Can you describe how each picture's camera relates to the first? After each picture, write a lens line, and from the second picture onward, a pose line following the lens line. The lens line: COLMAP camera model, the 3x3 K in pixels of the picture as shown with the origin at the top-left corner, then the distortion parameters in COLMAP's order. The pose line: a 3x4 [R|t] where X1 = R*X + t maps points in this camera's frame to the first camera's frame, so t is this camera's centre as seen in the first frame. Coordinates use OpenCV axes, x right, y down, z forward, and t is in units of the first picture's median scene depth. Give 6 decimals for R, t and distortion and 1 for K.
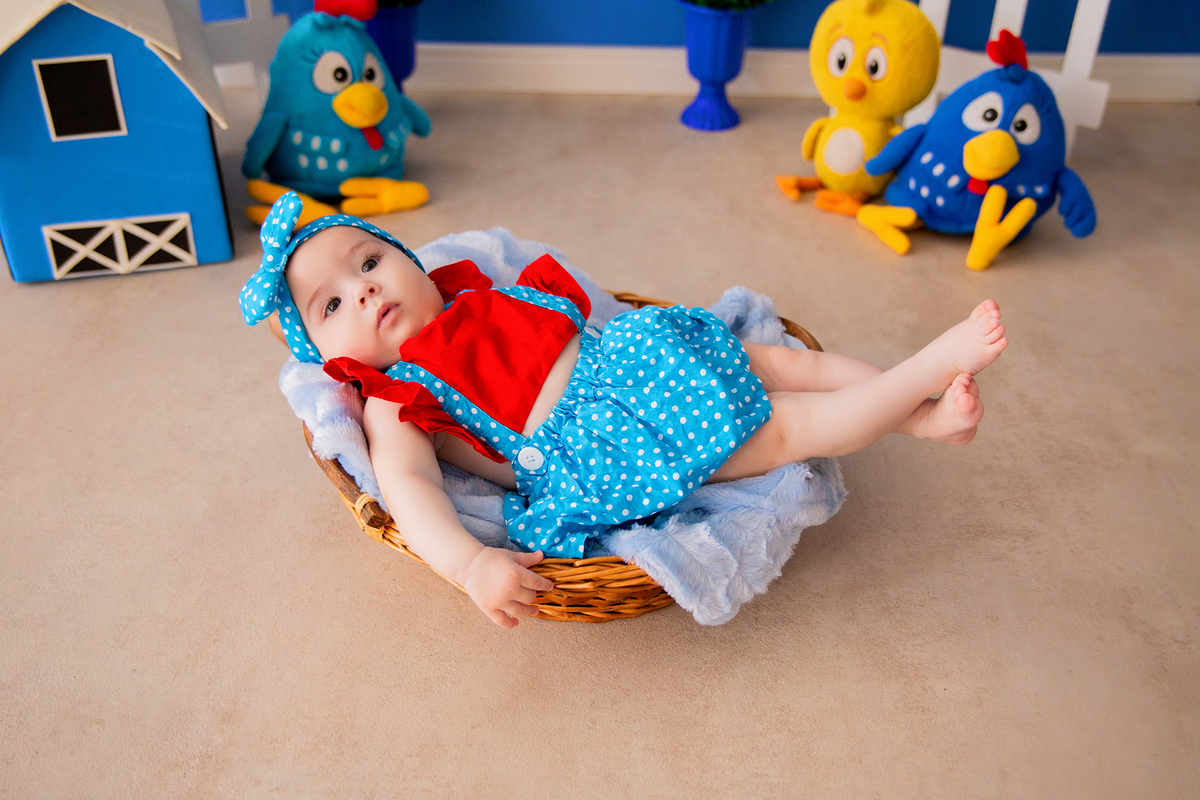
lens RADIAL K [[1231.0, 0, 600.0], [0, 1231.0, 400.0], [0, 0, 1]] dist [0.007013, 0.008234]
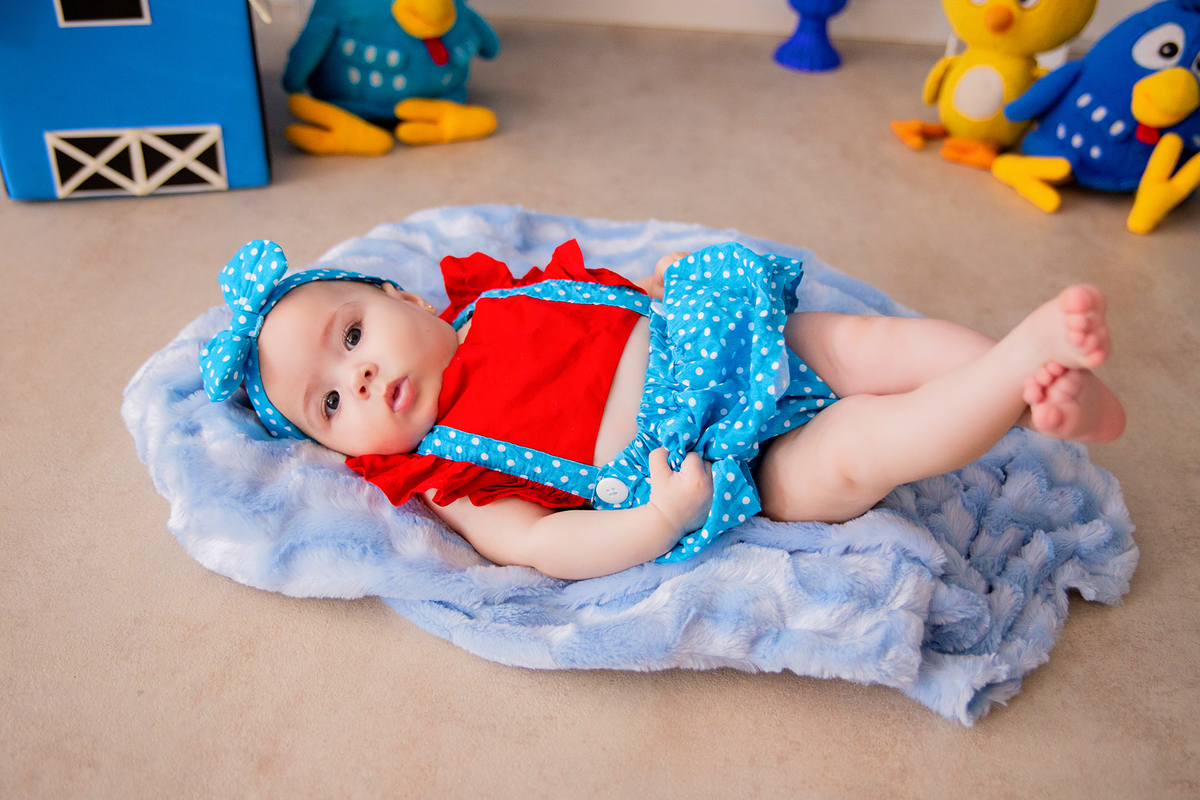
lens RADIAL K [[1200.2, 0, 600.0], [0, 1200.2, 400.0], [0, 0, 1]] dist [-0.006649, 0.015542]
pose [[0.999243, 0.038559, 0.005188, -0.068454], [-0.038629, 0.999155, 0.014016, 0.012876], [-0.004644, -0.014206, 0.999888, 0.170251]]
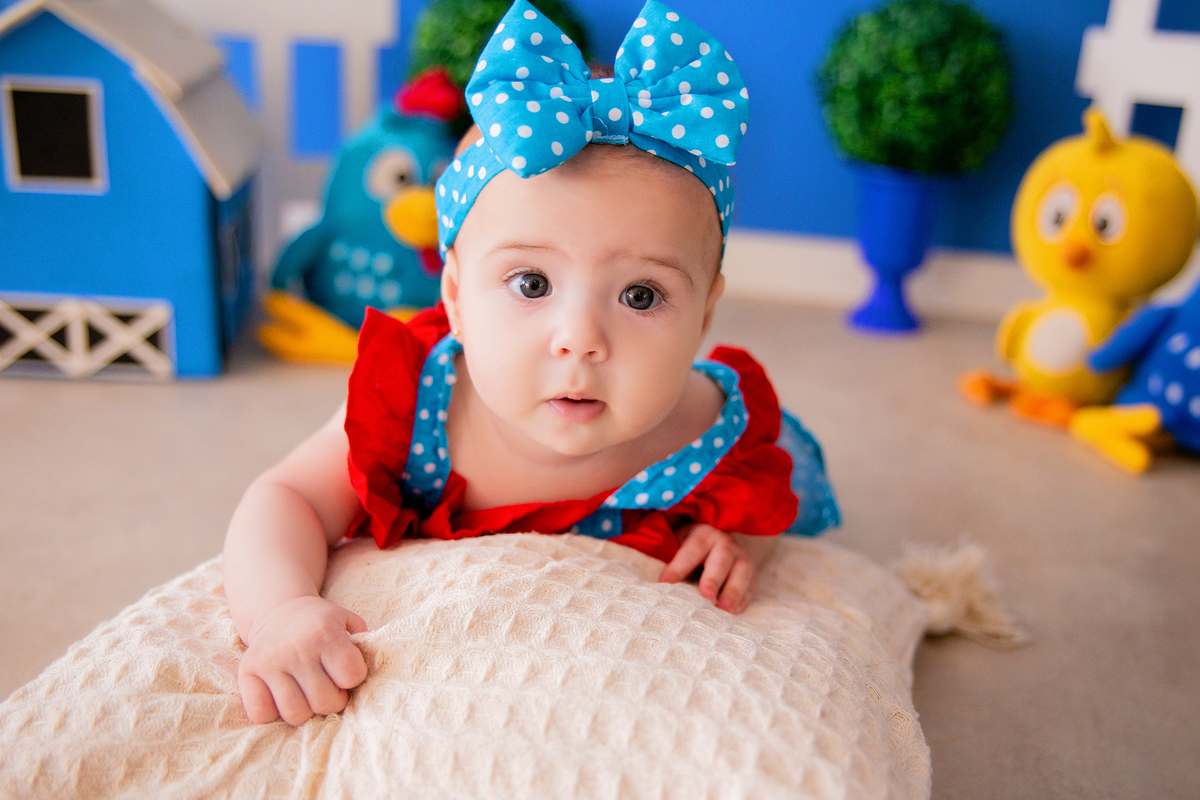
lens RADIAL K [[1231.0, 0, 600.0], [0, 1231.0, 400.0], [0, 0, 1]] dist [0.007013, 0.008234]
pose [[0.978090, 0.094124, -0.185687, 0.078807], [-0.143102, 0.951794, -0.271313, 0.073308], [0.151199, 0.291941, 0.944409, 0.304494]]
